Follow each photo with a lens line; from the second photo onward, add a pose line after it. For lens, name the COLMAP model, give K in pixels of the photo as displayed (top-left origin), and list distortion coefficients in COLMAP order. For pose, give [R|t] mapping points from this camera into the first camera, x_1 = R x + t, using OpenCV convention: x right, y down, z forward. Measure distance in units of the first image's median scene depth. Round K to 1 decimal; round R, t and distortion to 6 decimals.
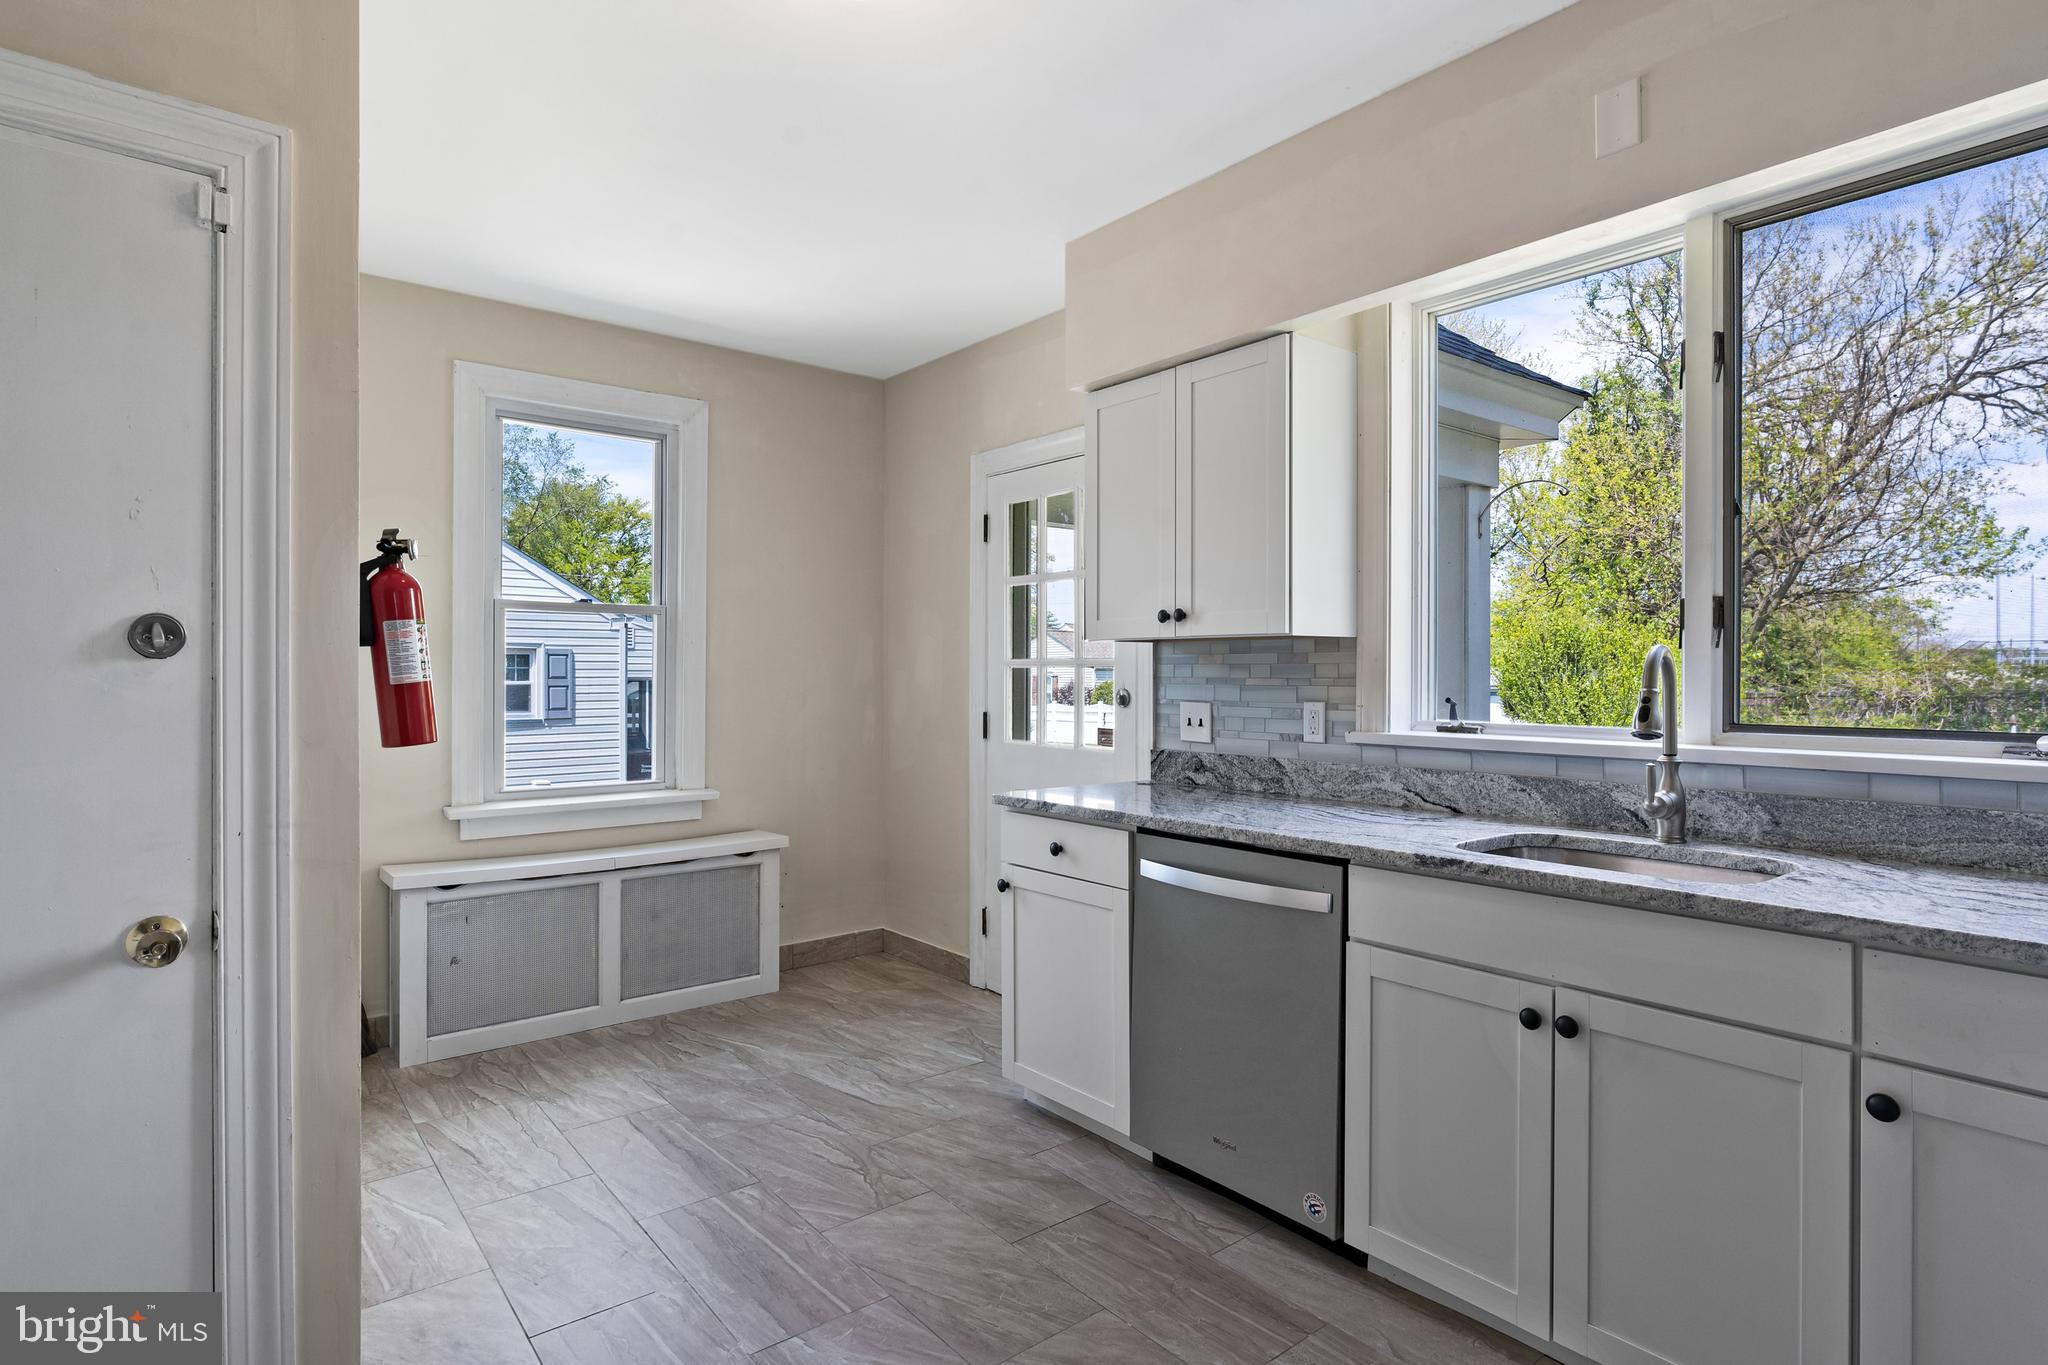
lens RADIAL K [[1079.2, 0, 1021.1], [0, 1079.2, 681.1], [0, 0, 1]] dist [-0.002080, -0.000168]
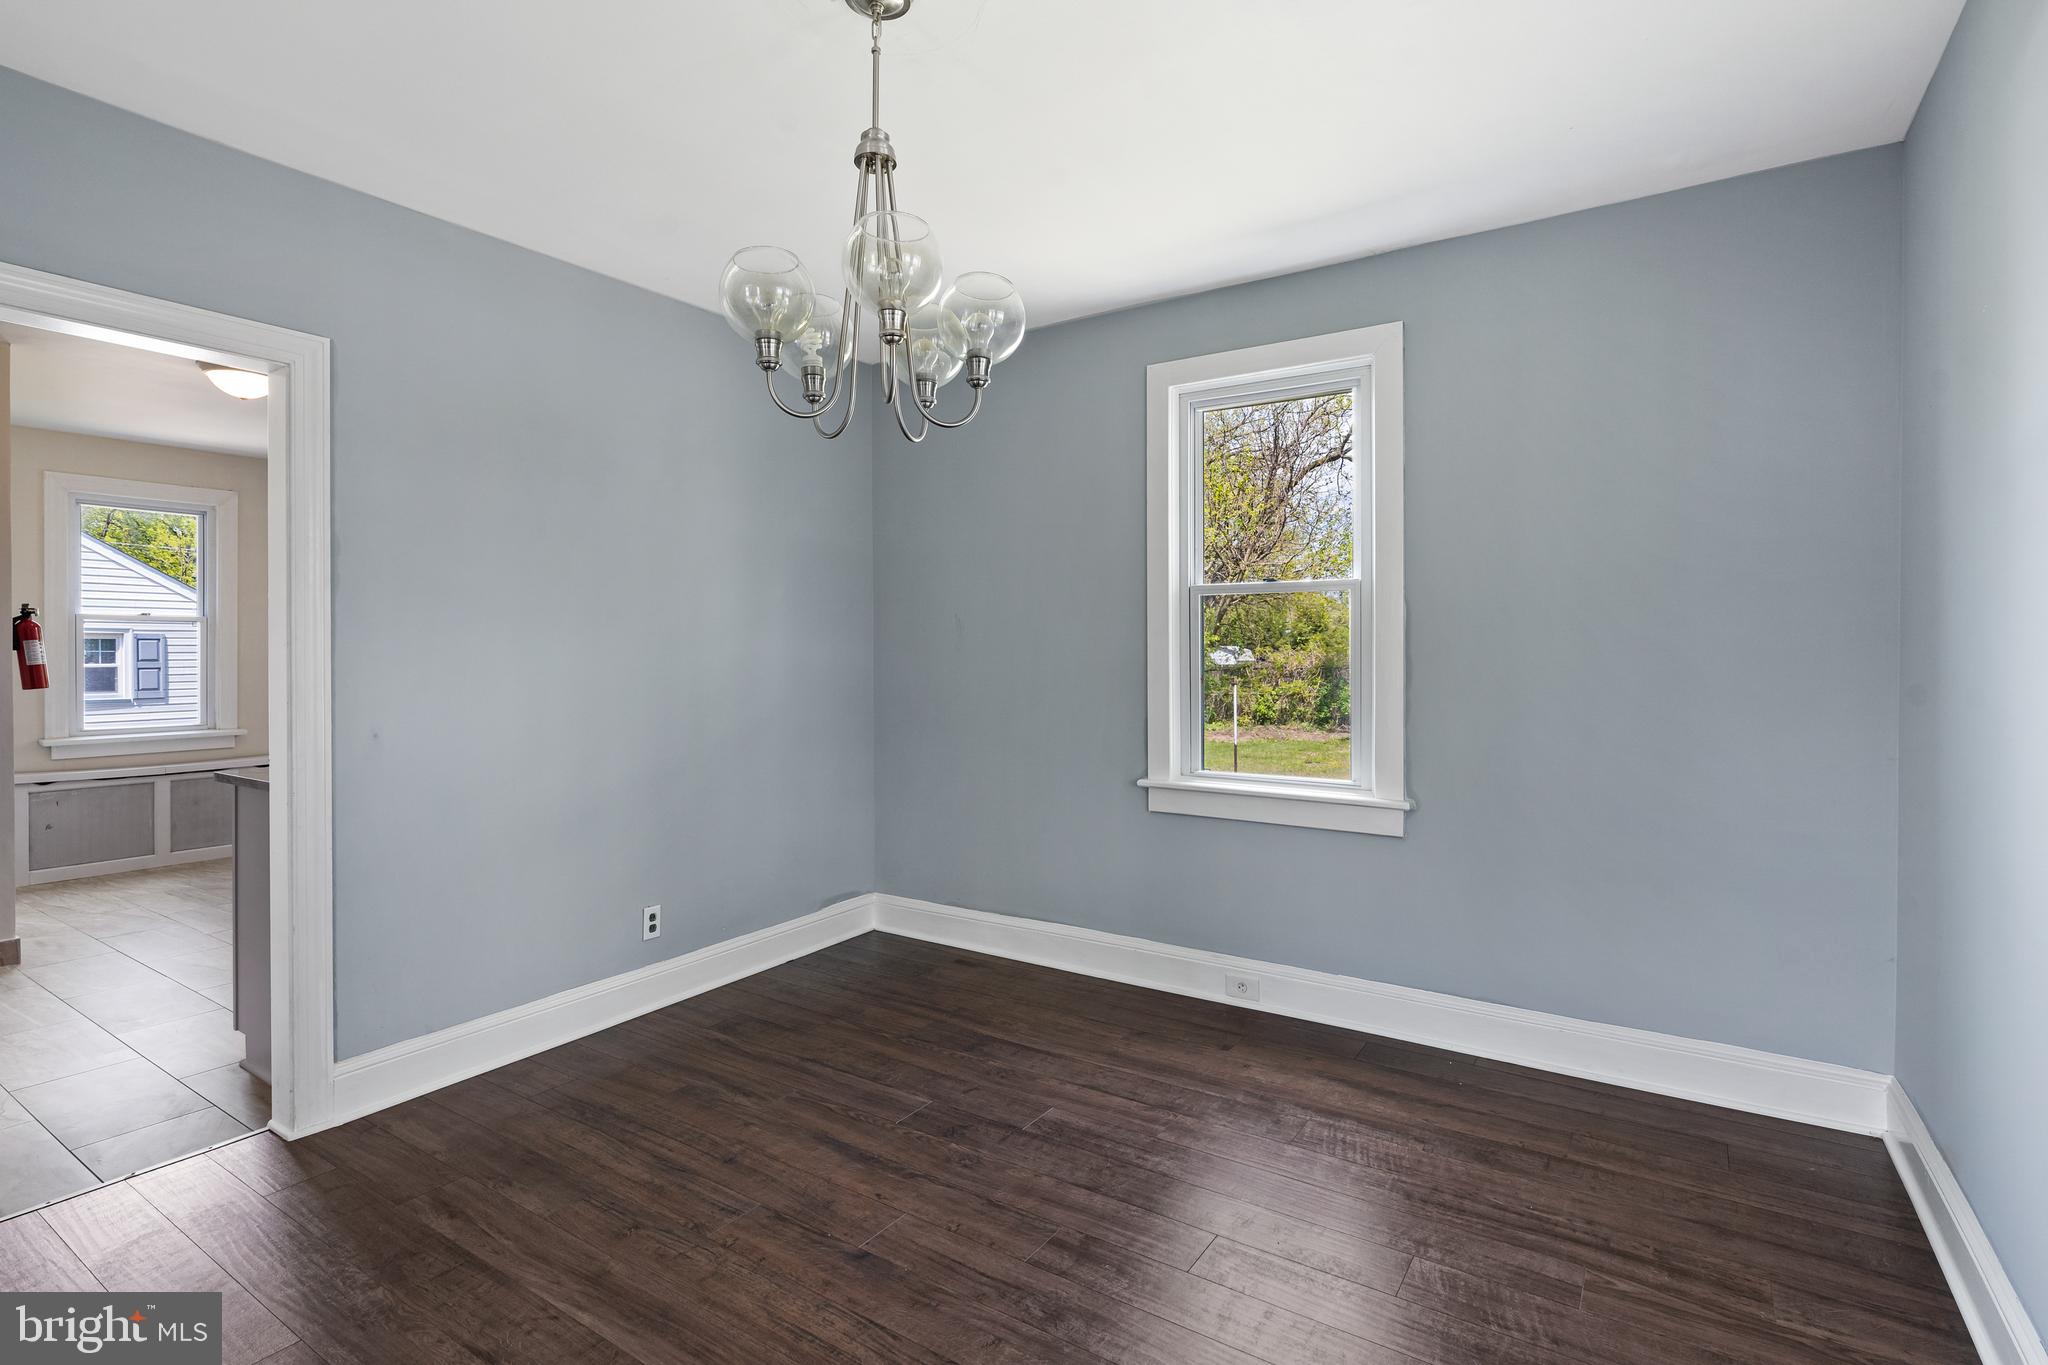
lens RADIAL K [[989.7, 0, 1021.8], [0, 989.7, 667.1], [0, 0, 1]] dist [0.003087, 0.000186]
pose [[0.952911, -0.004748, 0.303213, 0.287121], [0.003041, 0.999977, 0.006100, 0.000393], [-0.303235, -0.004890, 0.952903, -0.591348]]
